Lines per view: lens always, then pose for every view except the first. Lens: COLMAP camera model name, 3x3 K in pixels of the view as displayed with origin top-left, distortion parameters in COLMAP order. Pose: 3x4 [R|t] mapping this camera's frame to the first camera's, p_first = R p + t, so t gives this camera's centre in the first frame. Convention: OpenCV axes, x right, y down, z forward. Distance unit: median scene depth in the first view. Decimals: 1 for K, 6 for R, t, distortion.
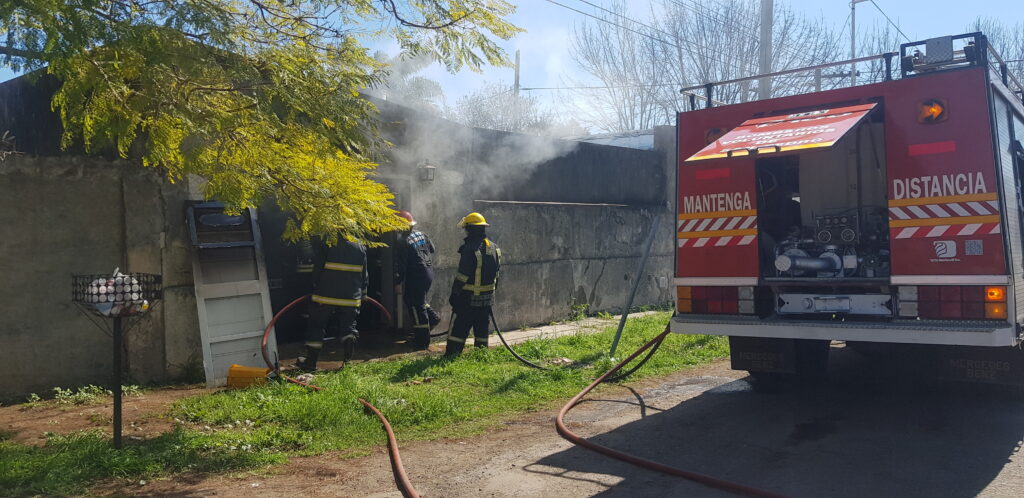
lens RADIAL K [[812.4, 0, 512.0], [0, 812.4, 249.0], [0, 0, 1]] dist [-0.005037, -0.004443]
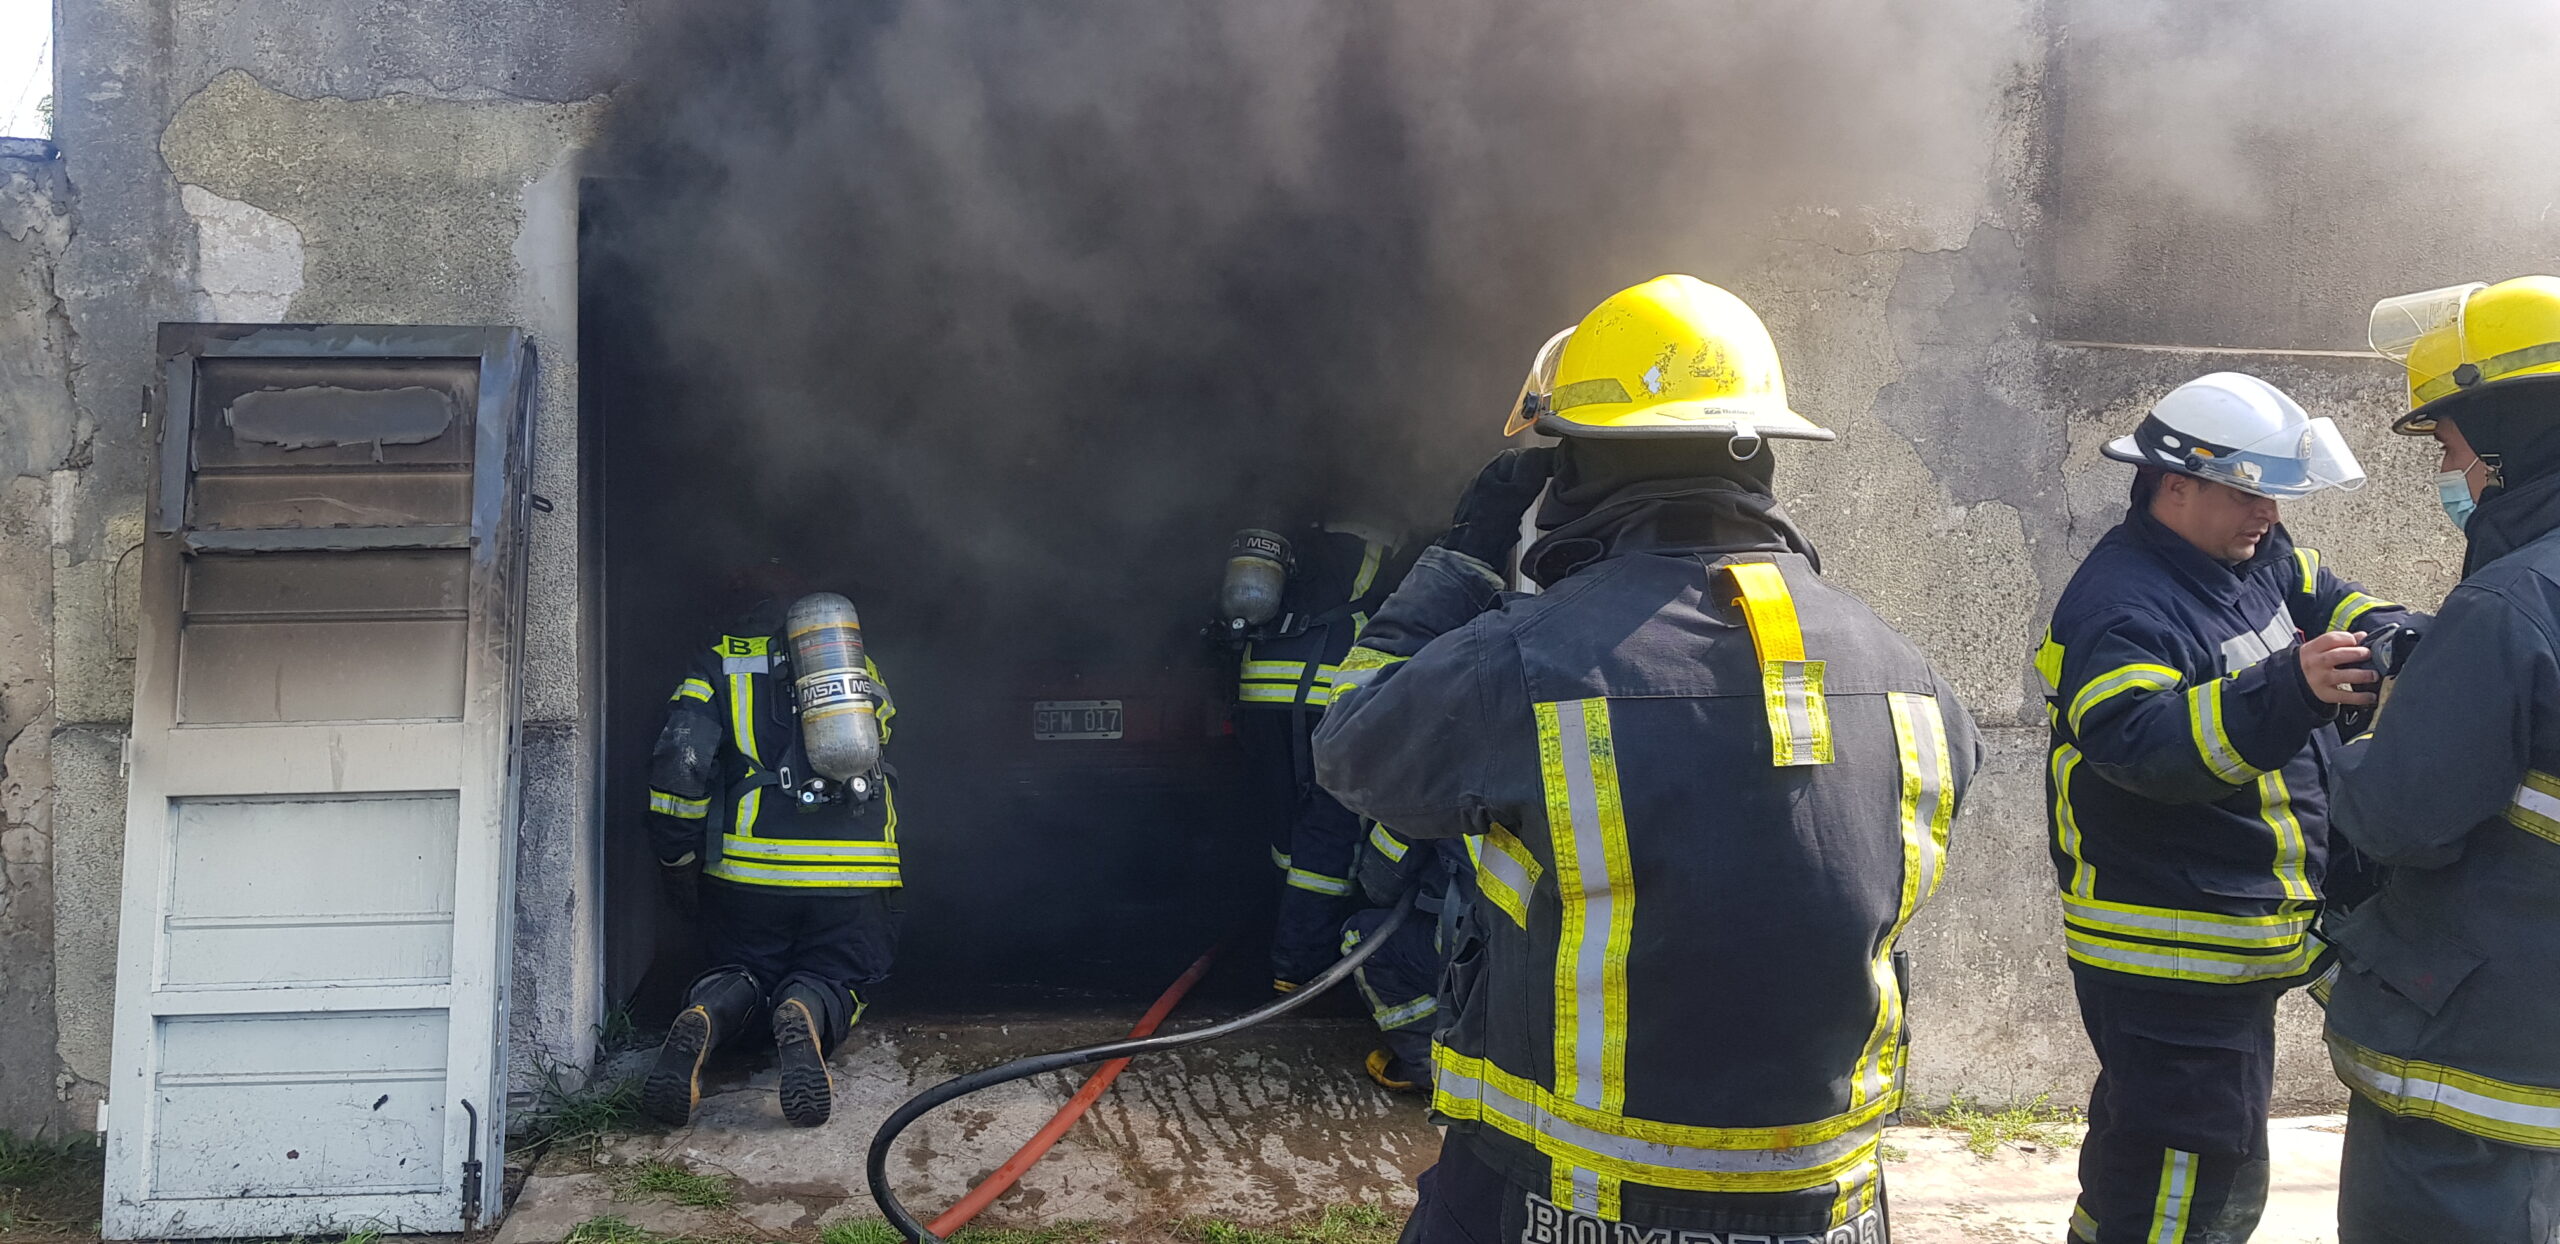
lens RADIAL K [[1902.1, 0, 1280.0], [0, 1902.1, 622.0], [0, 0, 1]] dist [0.009185, 0.002400]
pose [[0.732481, 0.056238, -0.678461, 0.158828], [-0.040399, 0.998417, 0.039144, -0.013422], [0.679588, -0.001263, 0.733593, 0.848533]]
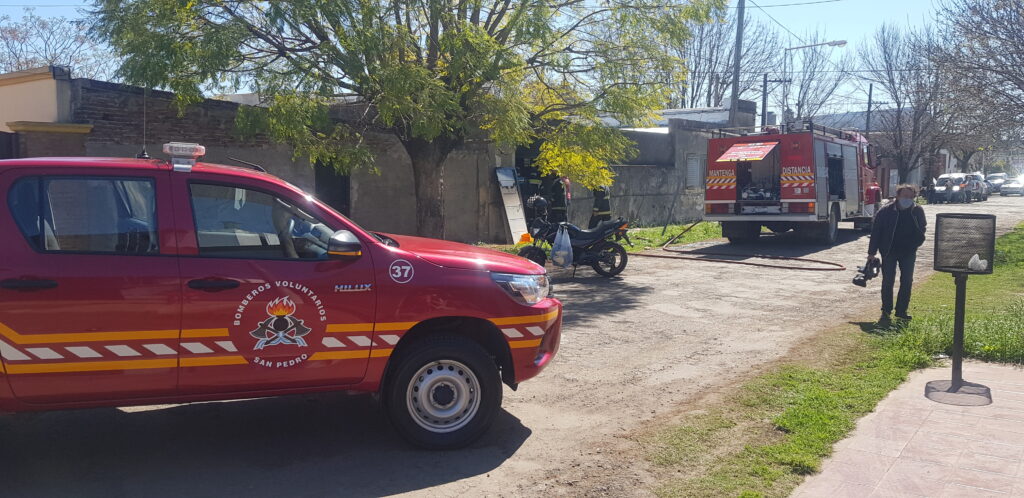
lens RADIAL K [[760.9, 0, 512.0], [0, 760.9, 249.0], [0, 0, 1]] dist [0.009185, 0.002400]
pose [[0.999048, 0.008262, 0.042825, -0.491391], [-0.011500, 0.997048, 0.075918, 0.010094], [-0.042071, -0.076338, 0.996194, -1.356720]]
